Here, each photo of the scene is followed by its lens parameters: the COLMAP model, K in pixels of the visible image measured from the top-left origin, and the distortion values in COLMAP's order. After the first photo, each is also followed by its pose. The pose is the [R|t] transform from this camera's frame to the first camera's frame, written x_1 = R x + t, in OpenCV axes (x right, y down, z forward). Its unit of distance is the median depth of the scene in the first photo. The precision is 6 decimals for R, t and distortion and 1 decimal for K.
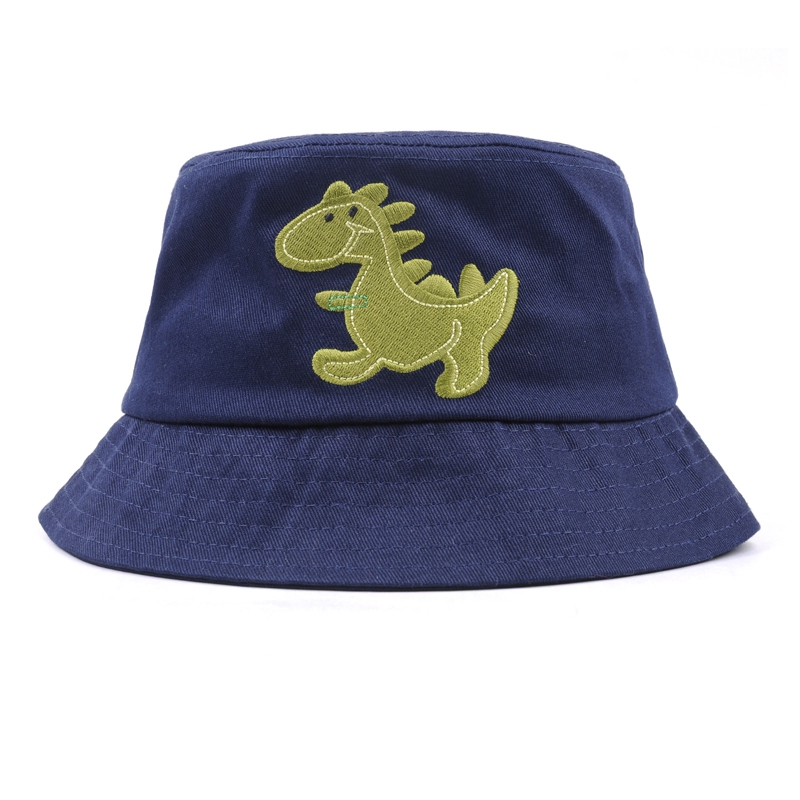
lens RADIAL K [[1428.7, 0, 393.0], [0, 1428.7, 403.5], [0, 0, 1]] dist [0.010829, 0.000000]
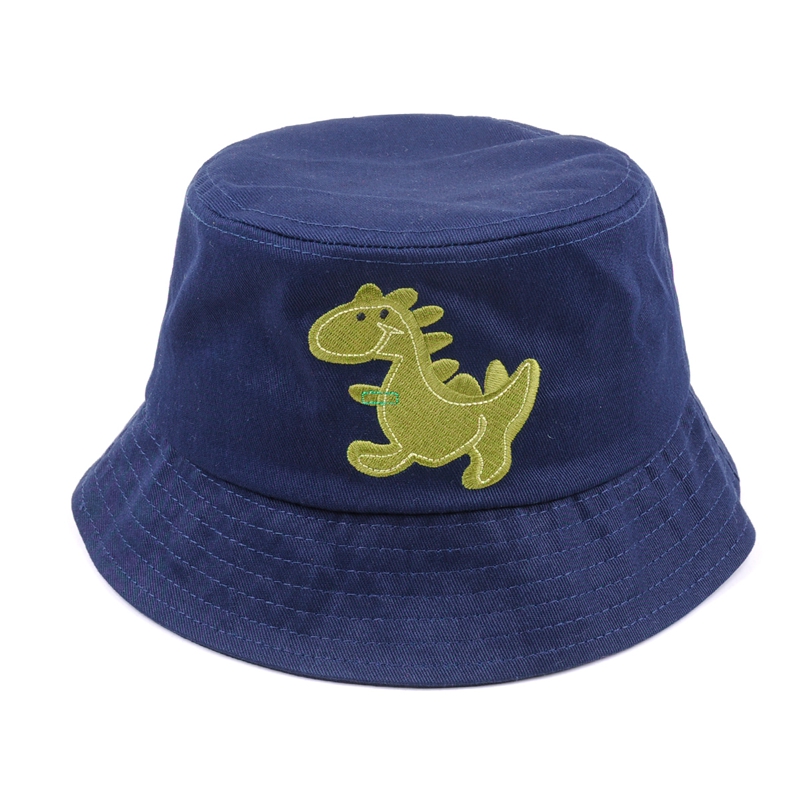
lens RADIAL K [[1851.2, 0, 401.5], [0, 1851.2, 401.3], [0, 0, 1]] dist [0.099122, 0.000000]
pose [[0.999260, -0.014623, 0.035580, -0.064701], [0.000051, 0.925435, 0.378906, -0.591226], [-0.038468, -0.378624, 0.924751, -0.274355]]
